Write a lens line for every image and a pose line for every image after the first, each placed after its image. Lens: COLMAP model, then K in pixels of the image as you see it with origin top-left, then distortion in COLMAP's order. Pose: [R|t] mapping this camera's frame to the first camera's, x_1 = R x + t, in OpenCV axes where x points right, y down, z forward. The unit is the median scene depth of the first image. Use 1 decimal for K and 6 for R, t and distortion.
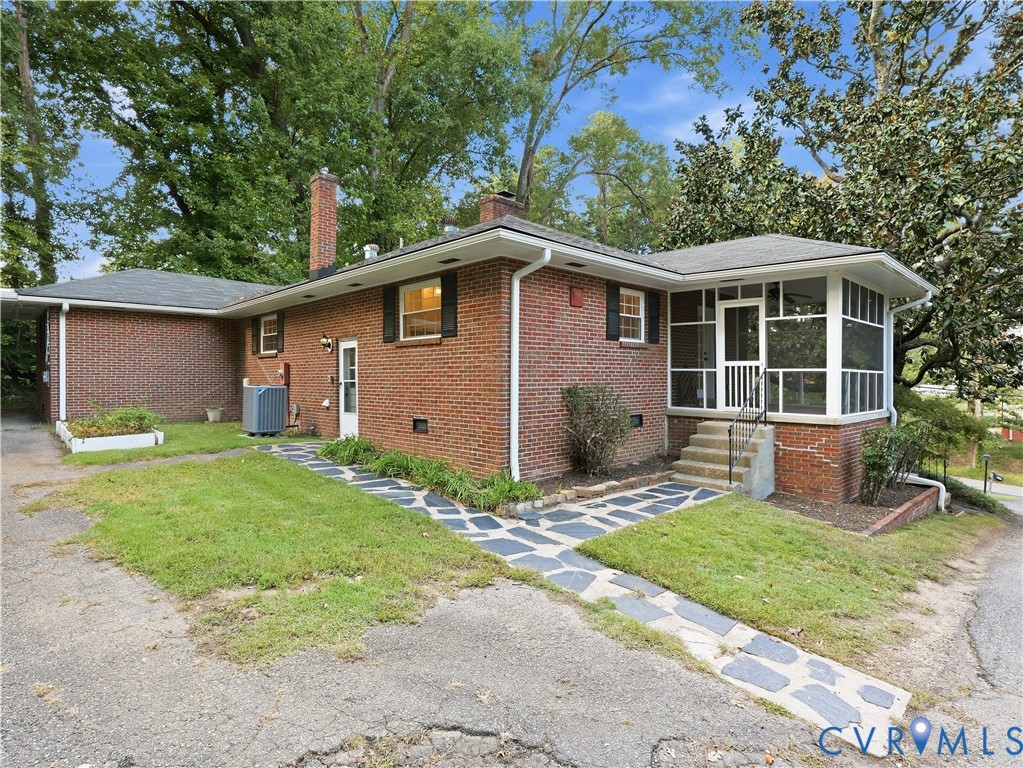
lens RADIAL K [[536.9, 0, 511.5], [0, 536.9, 384.0], [0, 0, 1]] dist [0.002587, 0.001919]
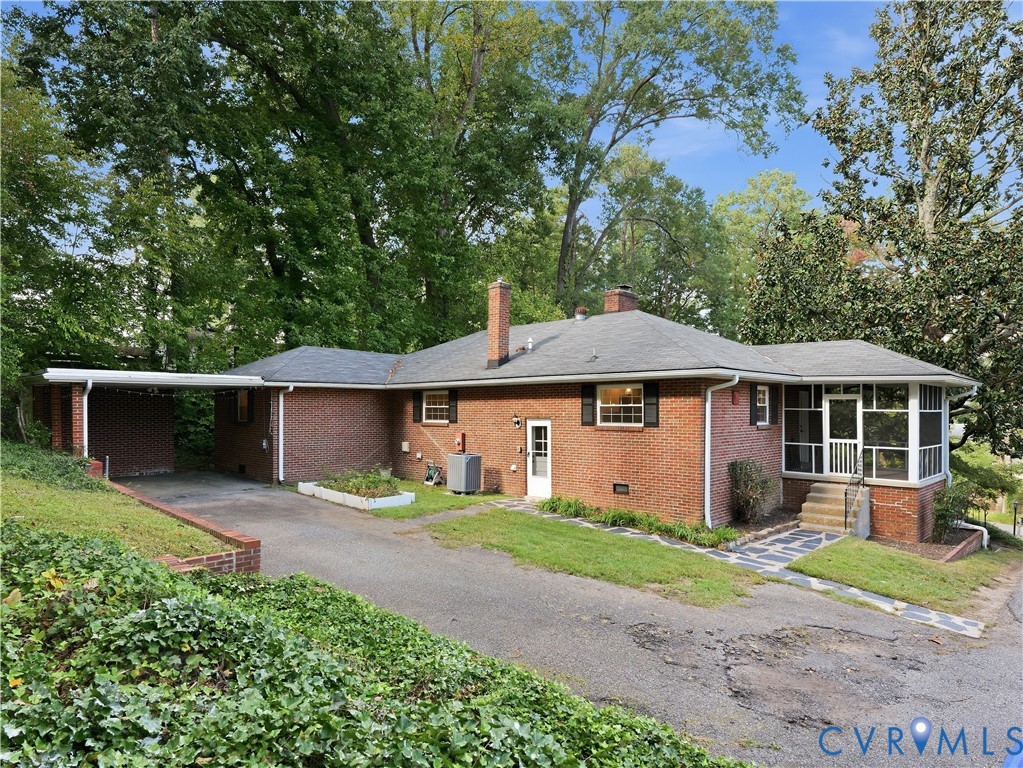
lens RADIAL K [[613.2, 0, 510.0], [0, 613.2, 414.5], [0, 0, 1]] dist [0.001223, -0.002352]
pose [[0.999411, 0.000902, 0.034318, -0.502863], [-0.000758, 0.999991, -0.004204, -0.105312], [-0.034321, 0.004175, 0.999402, -0.563786]]
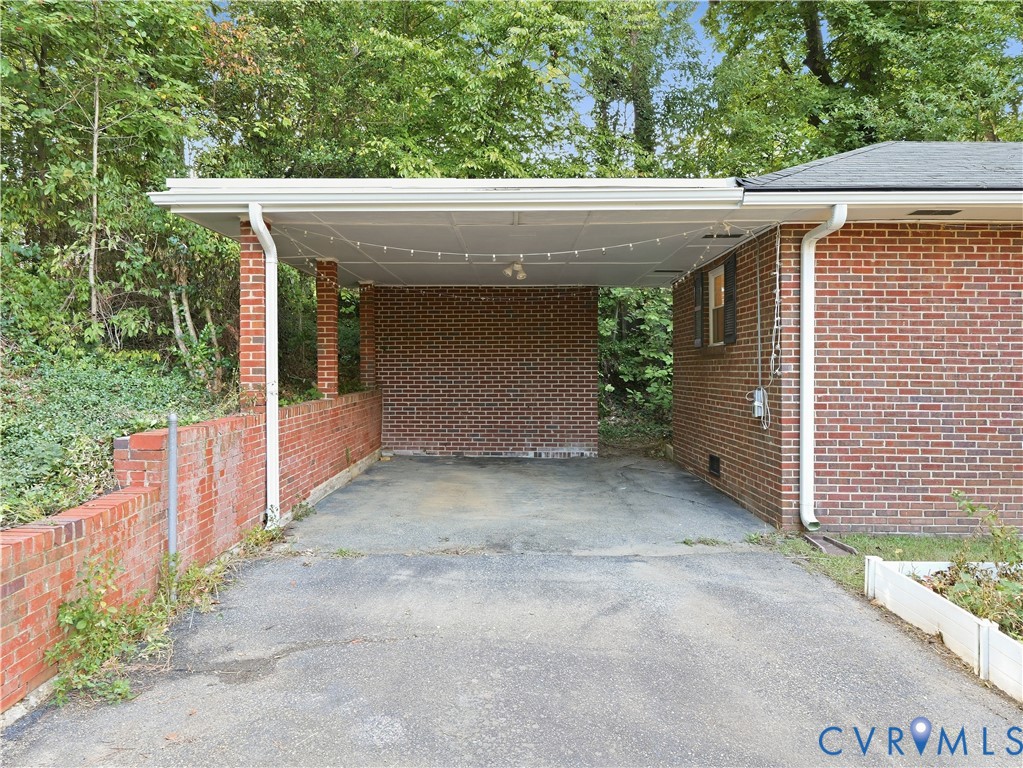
lens RADIAL K [[671.4, 0, 511.5], [0, 671.4, 384.0], [0, 0, 1]] dist [0.001079, 0.000448]
pose [[0.710840, 0.012484, -0.703243, -0.900139], [-0.009144, 0.999922, 0.008508, -0.043294], [0.703294, 0.000382, 0.710899, 0.714093]]
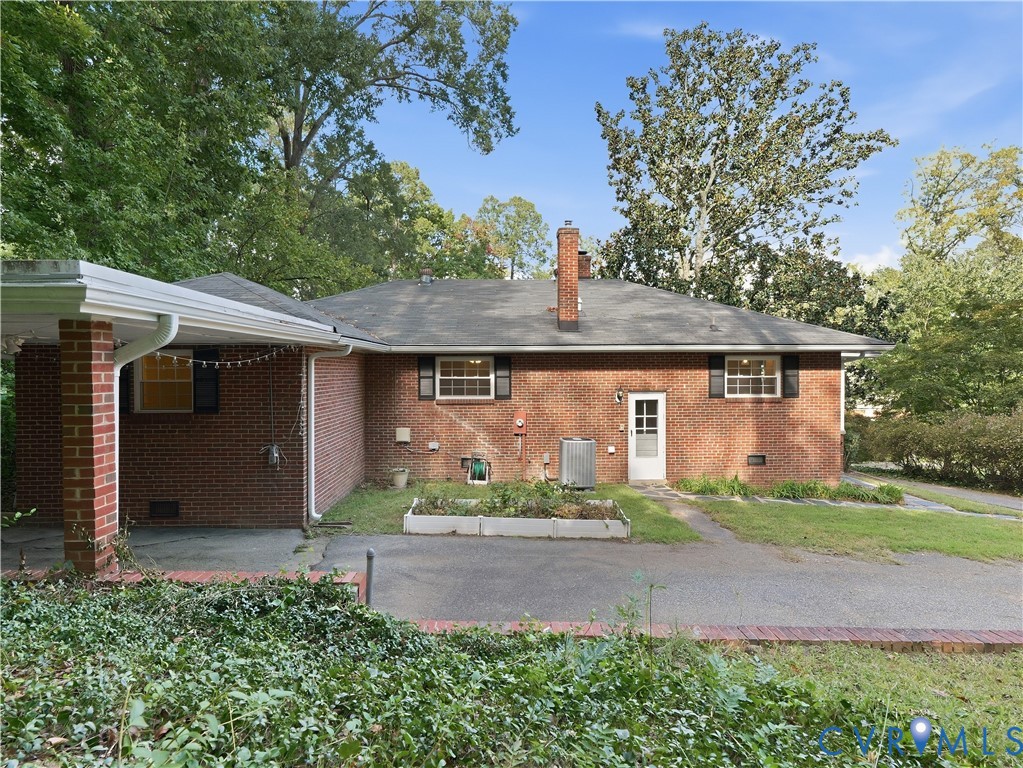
lens RADIAL K [[536.9, 0, 511.5], [0, 536.9, 384.0], [0, 0, 1]] dist [0.002587, 0.001919]
pose [[0.678663, -0.002275, 0.734447, -1.597383], [0.010116, 0.999929, -0.006251, -0.115096], [-0.734381, 0.011672, 0.678638, 0.512037]]
